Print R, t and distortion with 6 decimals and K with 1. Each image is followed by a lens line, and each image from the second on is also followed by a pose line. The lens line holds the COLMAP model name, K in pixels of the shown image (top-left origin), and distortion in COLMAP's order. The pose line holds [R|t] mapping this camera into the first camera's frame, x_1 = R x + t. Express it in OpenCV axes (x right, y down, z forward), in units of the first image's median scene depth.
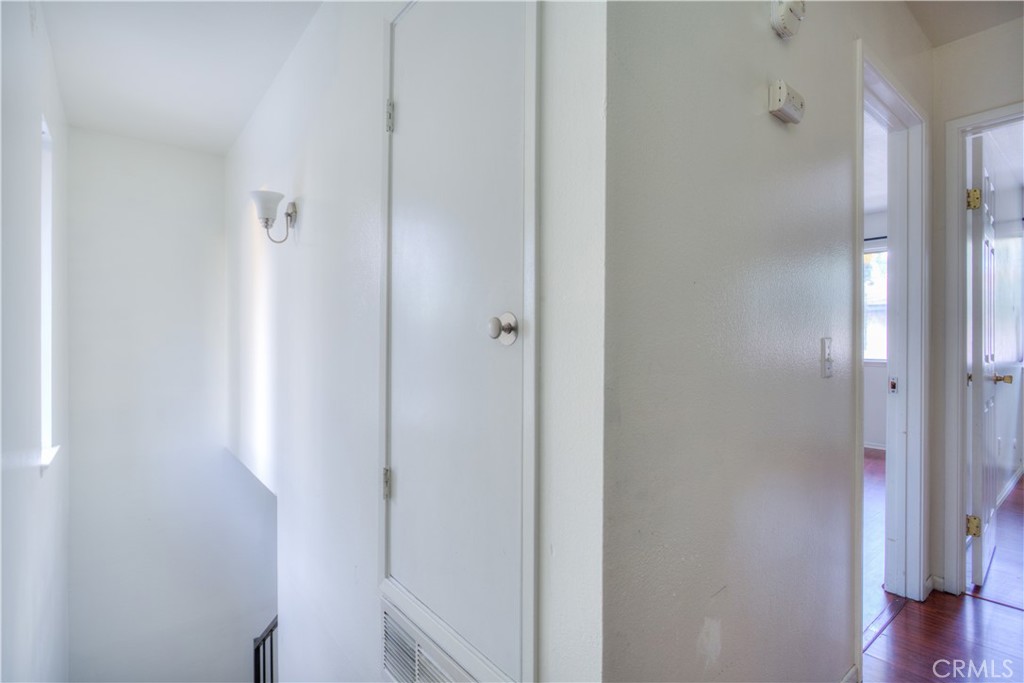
lens RADIAL K [[493.1, 0, 482.1], [0, 493.1, 337.5], [0, 0, 1]] dist [-0.007523, -0.001573]
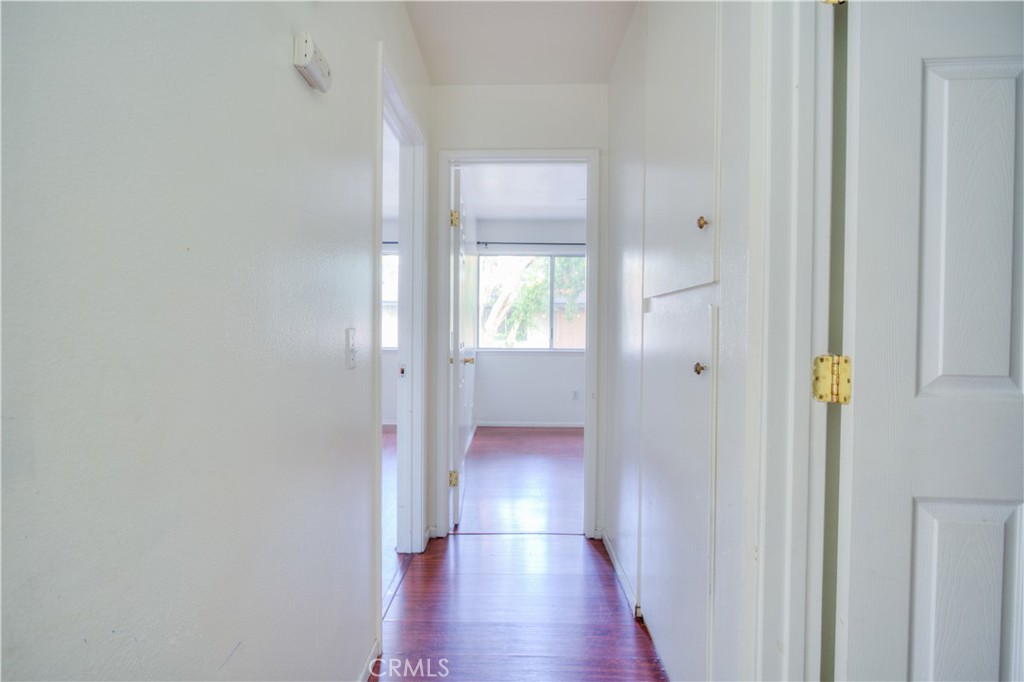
lens RADIAL K [[499.1, 0, 509.0], [0, 499.1, 339.4], [0, 0, 1]] dist [-0.016732, 0.006983]
pose [[0.611689, -0.010585, 0.791028, 0.079522], [-0.007579, 0.999786, 0.019239, 0.001241], [-0.791062, -0.017763, 0.611478, 0.104841]]
